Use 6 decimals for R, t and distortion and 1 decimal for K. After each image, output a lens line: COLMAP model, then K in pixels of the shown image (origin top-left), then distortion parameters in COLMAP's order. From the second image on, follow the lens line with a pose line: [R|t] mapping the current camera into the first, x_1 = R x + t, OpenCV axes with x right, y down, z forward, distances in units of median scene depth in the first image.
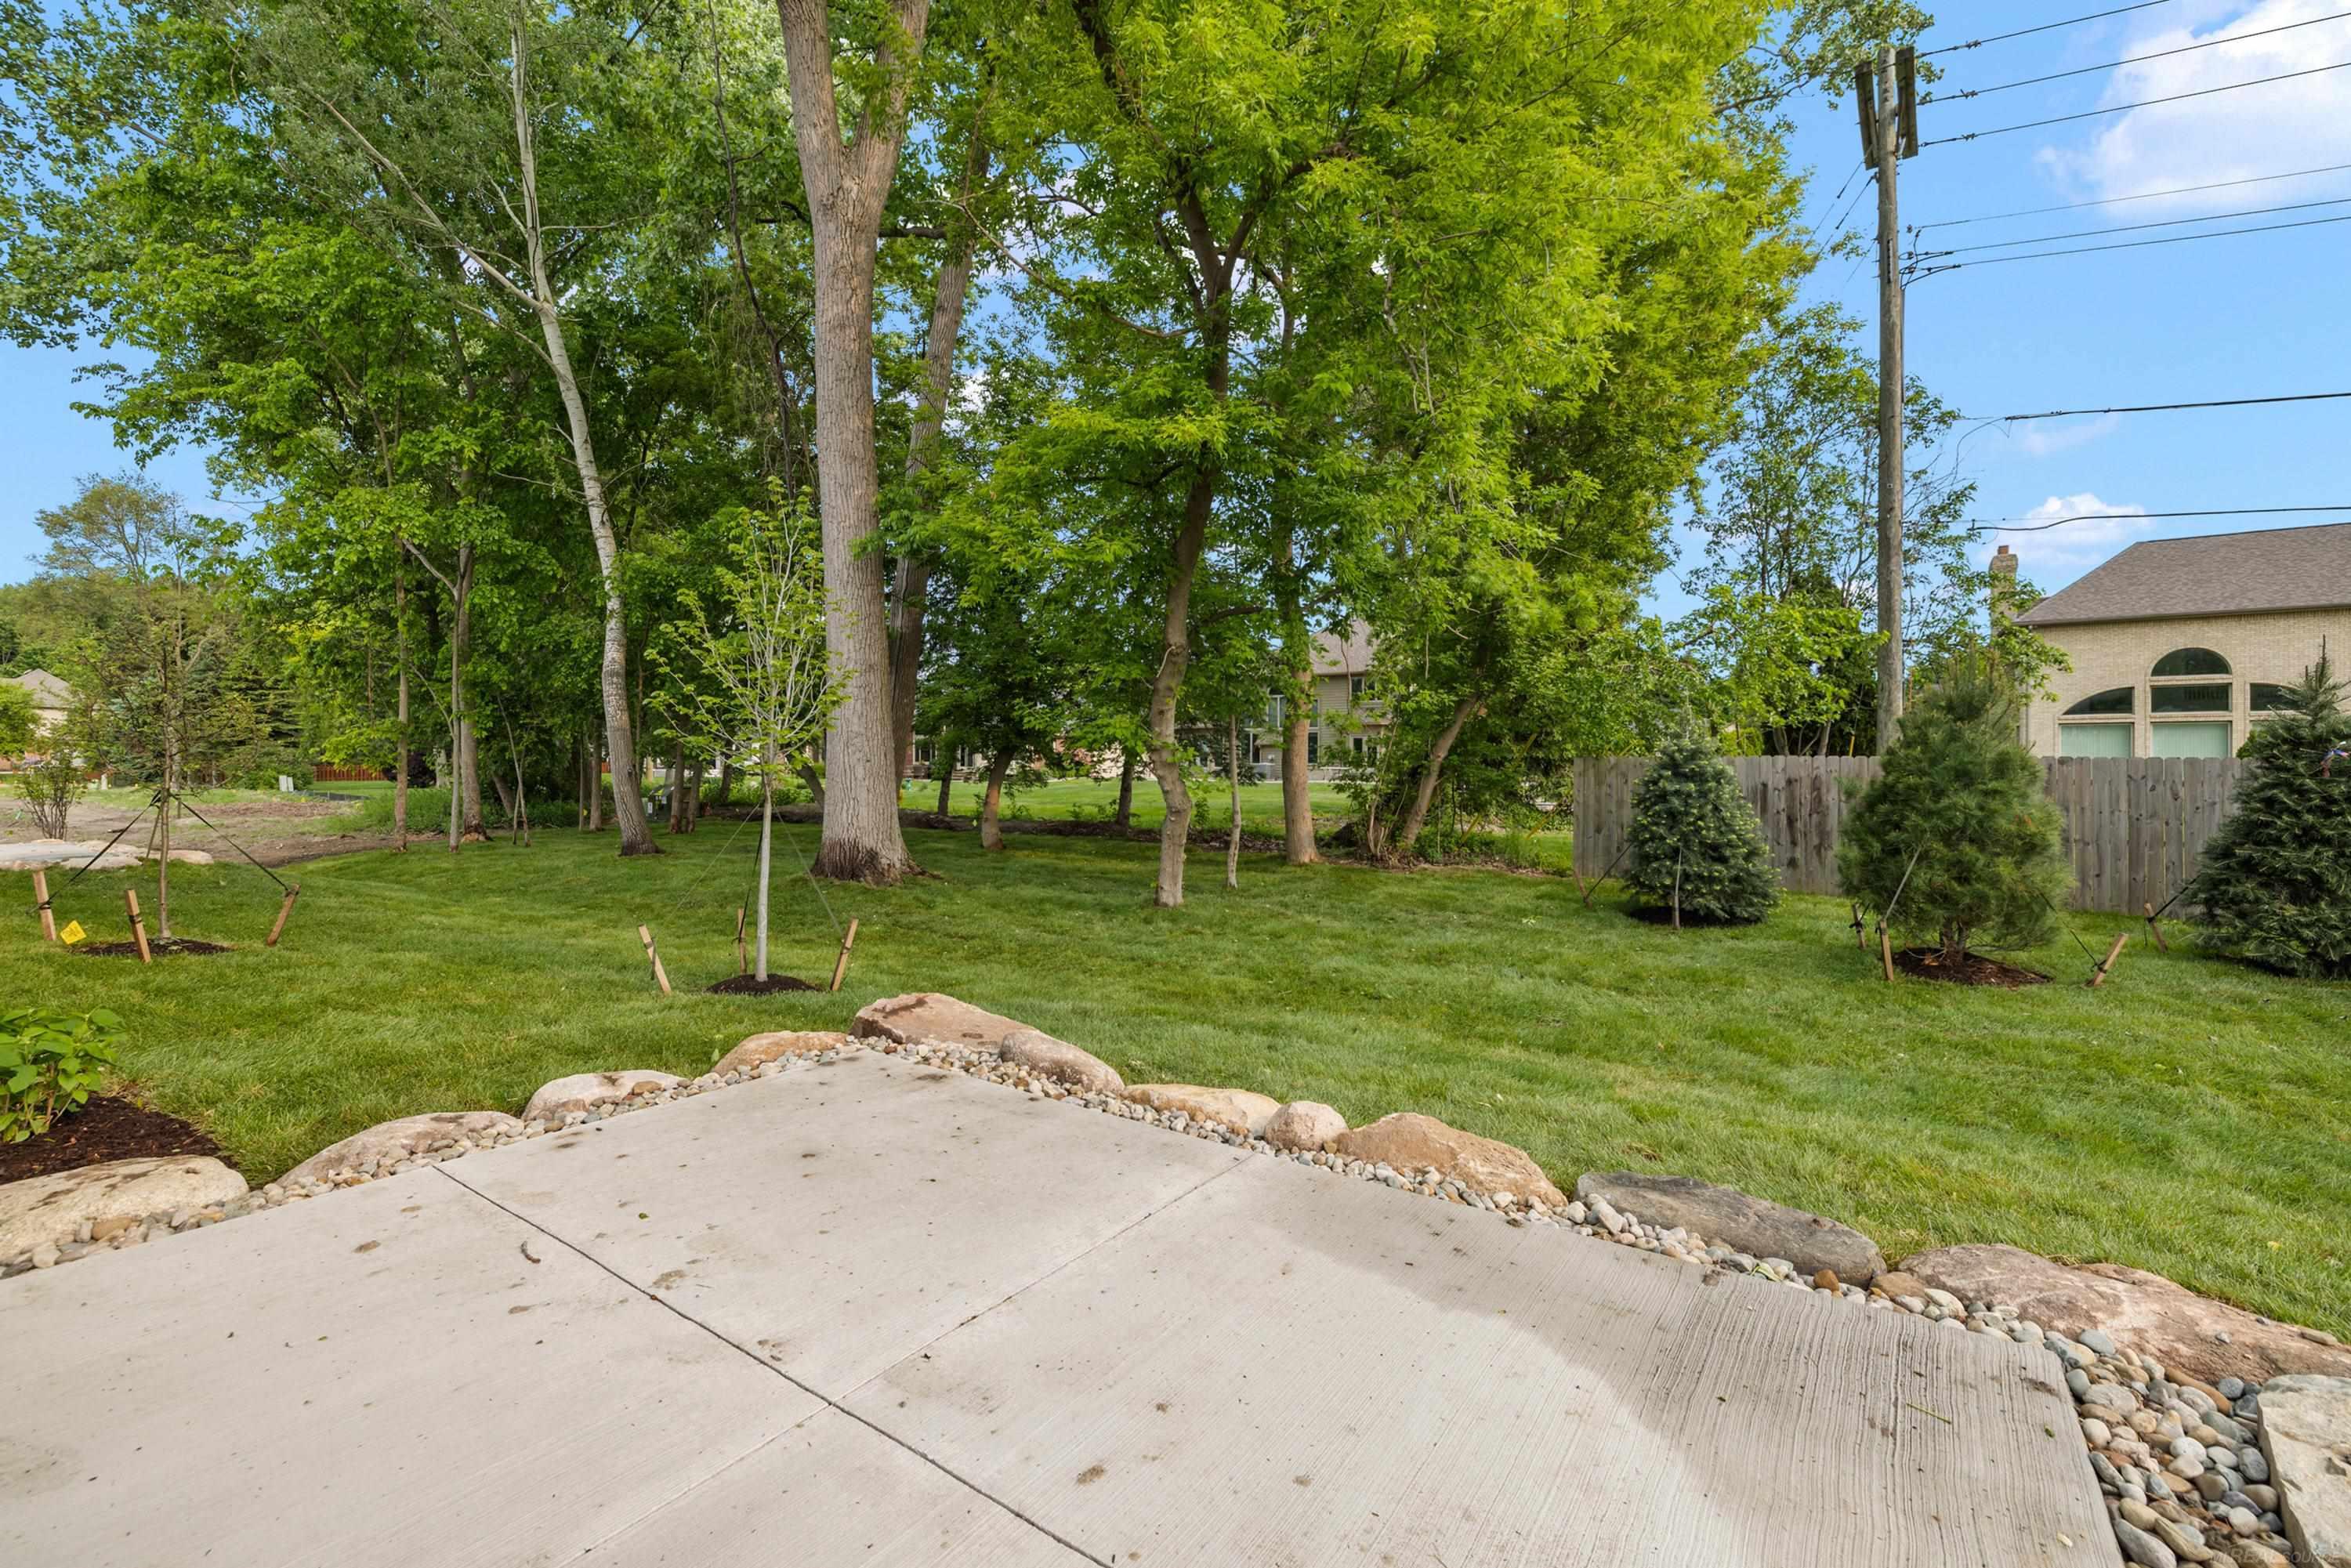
lens RADIAL K [[1011.8, 0, 1169.1], [0, 1011.8, 776.4], [0, 0, 1]] dist [-0.000314, -0.000040]
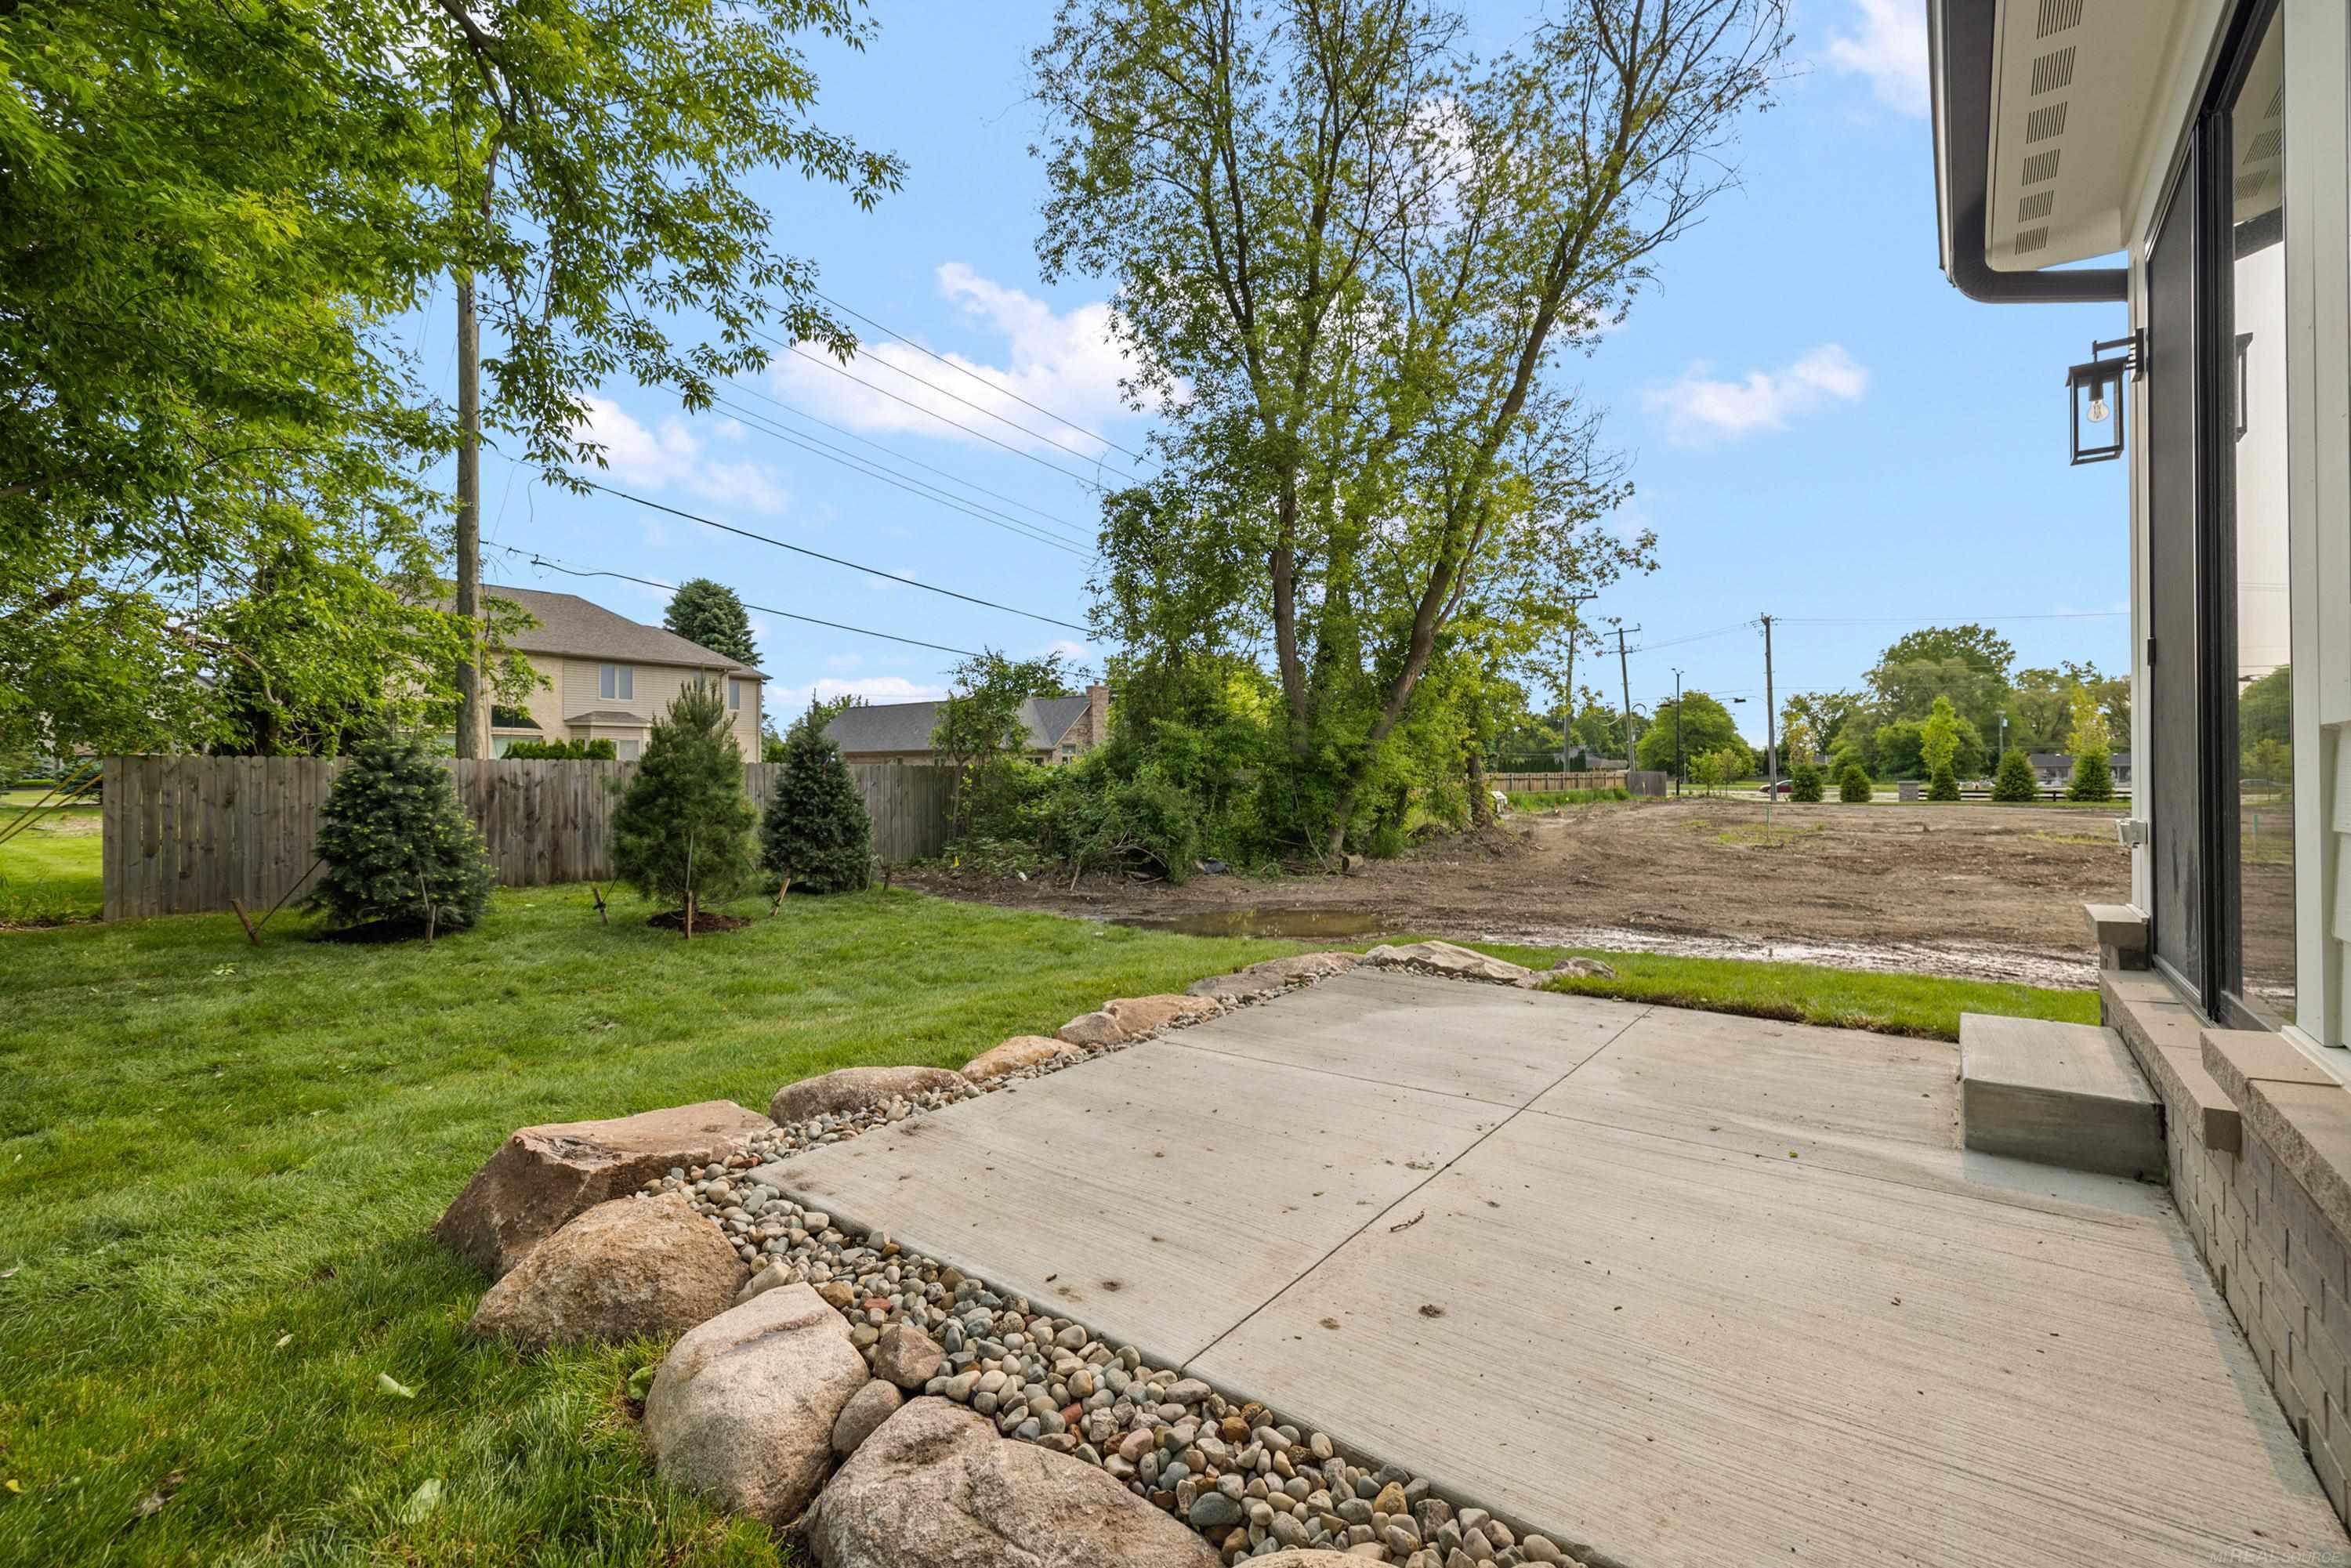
lens RADIAL K [[1011.8, 0, 1169.1], [0, 1011.8, 776.4], [0, 0, 1]] dist [-0.000314, -0.000040]
pose [[0.045978, -0.004501, 0.998932, -0.472818], [0.011928, 0.999921, 0.003957, 0.003517], [-0.998871, 0.011733, 0.046028, 0.337721]]
